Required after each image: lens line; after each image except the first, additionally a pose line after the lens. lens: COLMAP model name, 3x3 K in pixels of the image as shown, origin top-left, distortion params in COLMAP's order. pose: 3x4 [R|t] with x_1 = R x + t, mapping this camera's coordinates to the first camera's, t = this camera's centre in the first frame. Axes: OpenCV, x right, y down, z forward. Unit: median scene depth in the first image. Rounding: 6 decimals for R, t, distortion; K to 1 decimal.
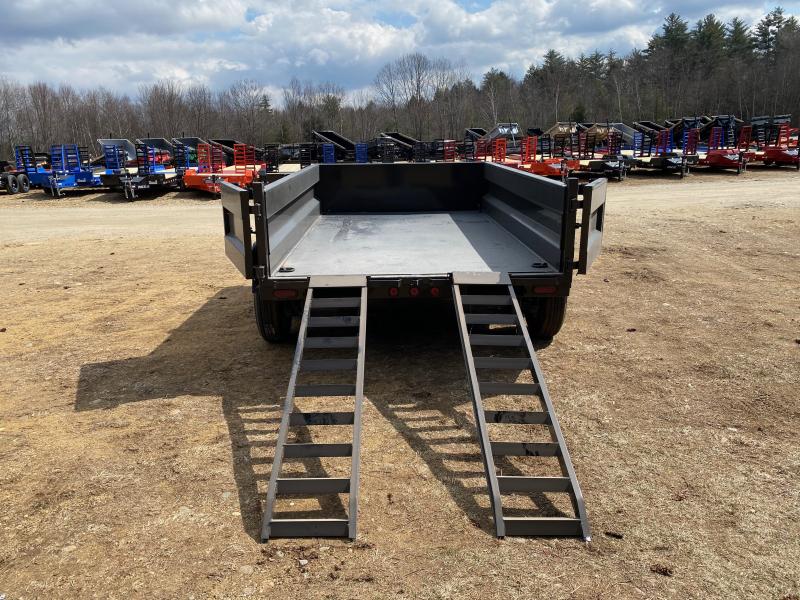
lens RADIAL K [[606.3, 0, 391.2], [0, 606.3, 311.2], [0, 0, 1]] dist [0.007977, -0.005021]
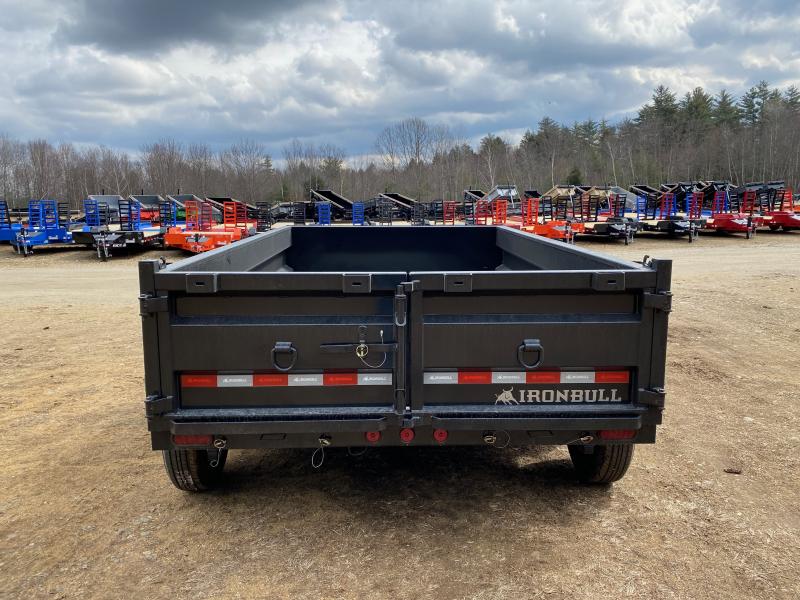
lens RADIAL K [[607.1, 0, 400.0], [0, 607.1, 300.0], [0, 0, 1]] dist [0.013248, -0.009258]
pose [[0.999806, 0.010015, 0.016948, 0.001725], [-0.008053, 0.993666, -0.112082, -0.008442], [-0.017963, 0.111924, 0.993554, 0.031330]]
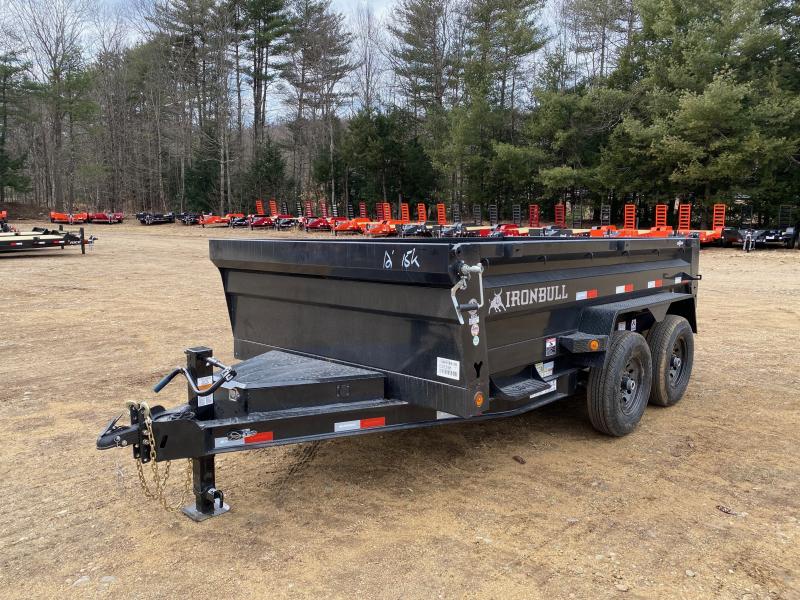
lens RADIAL K [[606.3, 0, 391.2], [0, 606.3, 311.2], [0, 0, 1]] dist [0.007977, -0.005021]
pose [[-0.719865, -0.078946, 0.689610, -0.055052], [0.201340, 0.927047, 0.316301, -0.049756], [-0.664271, 0.366540, -0.651454, 0.193565]]
